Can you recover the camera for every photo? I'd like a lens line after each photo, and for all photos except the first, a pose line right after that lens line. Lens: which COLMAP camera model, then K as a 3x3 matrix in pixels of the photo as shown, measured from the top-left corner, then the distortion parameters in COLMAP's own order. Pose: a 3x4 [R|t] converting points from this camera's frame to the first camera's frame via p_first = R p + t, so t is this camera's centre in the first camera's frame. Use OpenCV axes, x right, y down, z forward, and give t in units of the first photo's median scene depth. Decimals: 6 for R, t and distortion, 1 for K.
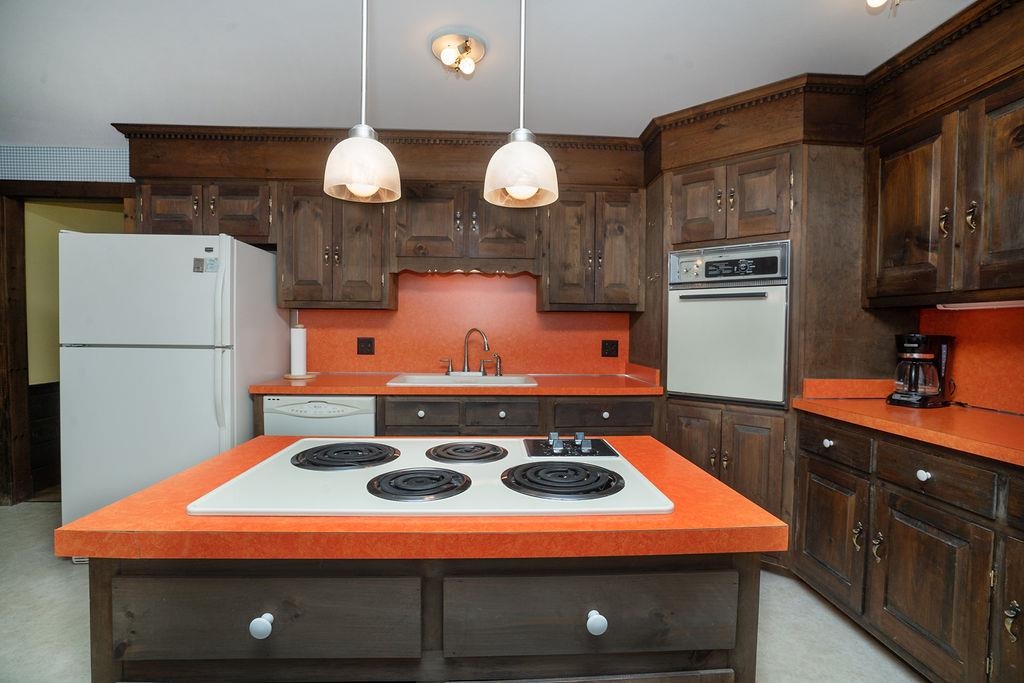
lens RADIAL K [[468.1, 0, 510.5], [0, 468.1, 345.5], [0, 0, 1]] dist [-0.061805, 0.021514]
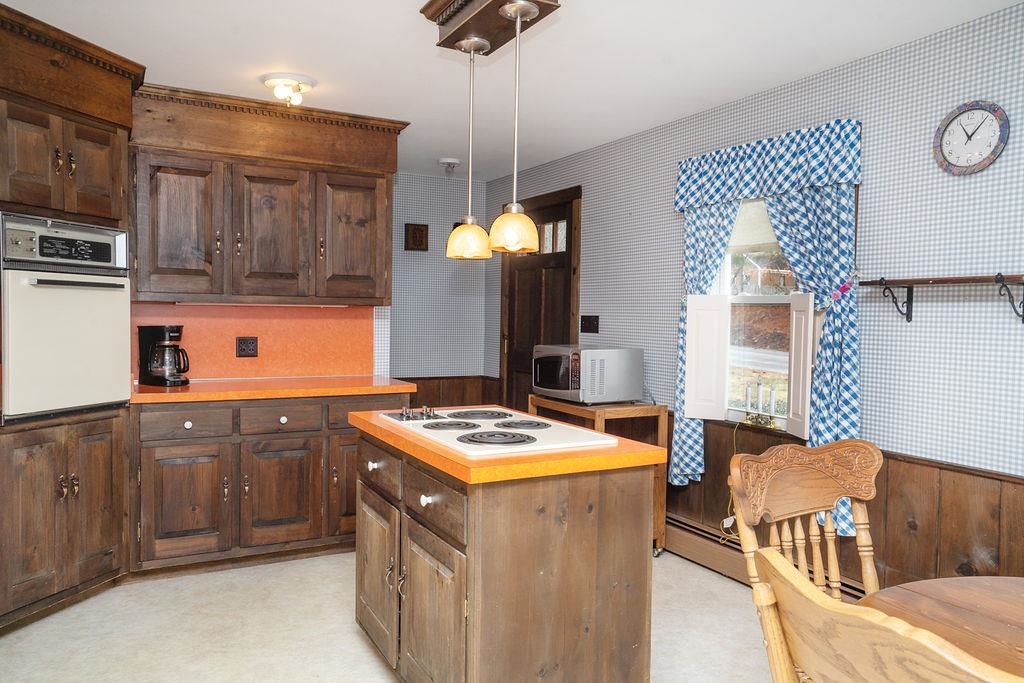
lens RADIAL K [[752.1, 0, 512.0], [0, 752.1, 341.5], [0, 0, 1]] dist [0.000225, 0.000173]
pose [[-0.432535, -0.054072, 0.899995, -0.876423], [0.004679, 0.998052, 0.062212, -0.069865], [-0.901605, 0.031120, -0.431439, 0.725531]]
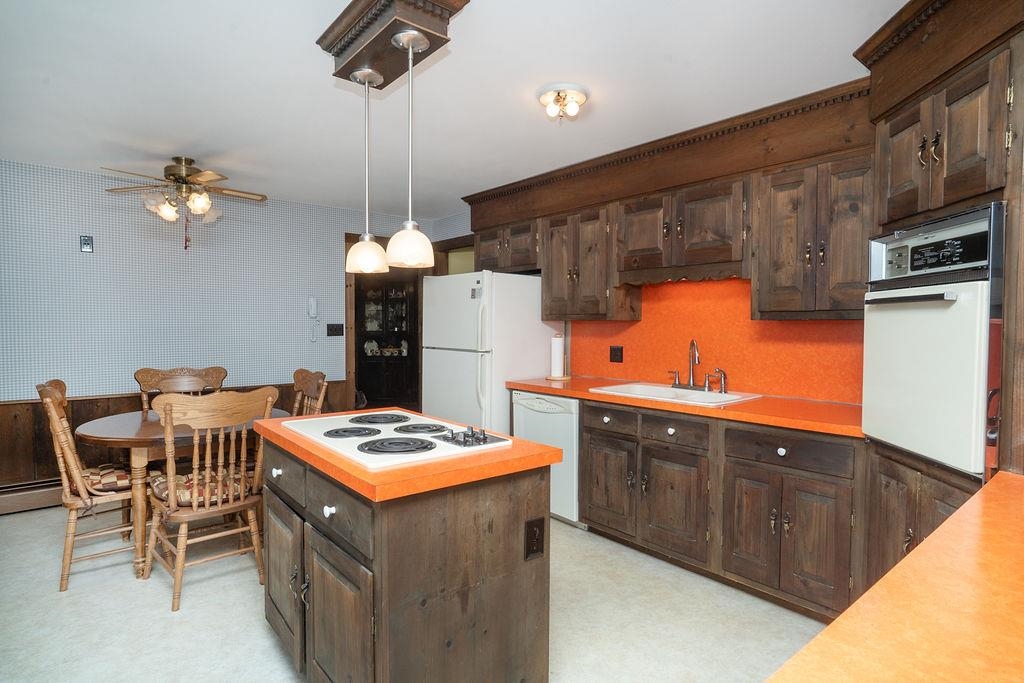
lens RADIAL K [[531.9, 0, 512.0], [0, 531.9, 341.5], [0, 0, 1]] dist [-0.001202, 0.000377]
pose [[0.617980, 0.016274, -0.786026, 0.579598], [-0.025410, 0.999677, 0.000719, -0.026608], [0.785783, 0.019528, 0.618193, 0.063250]]
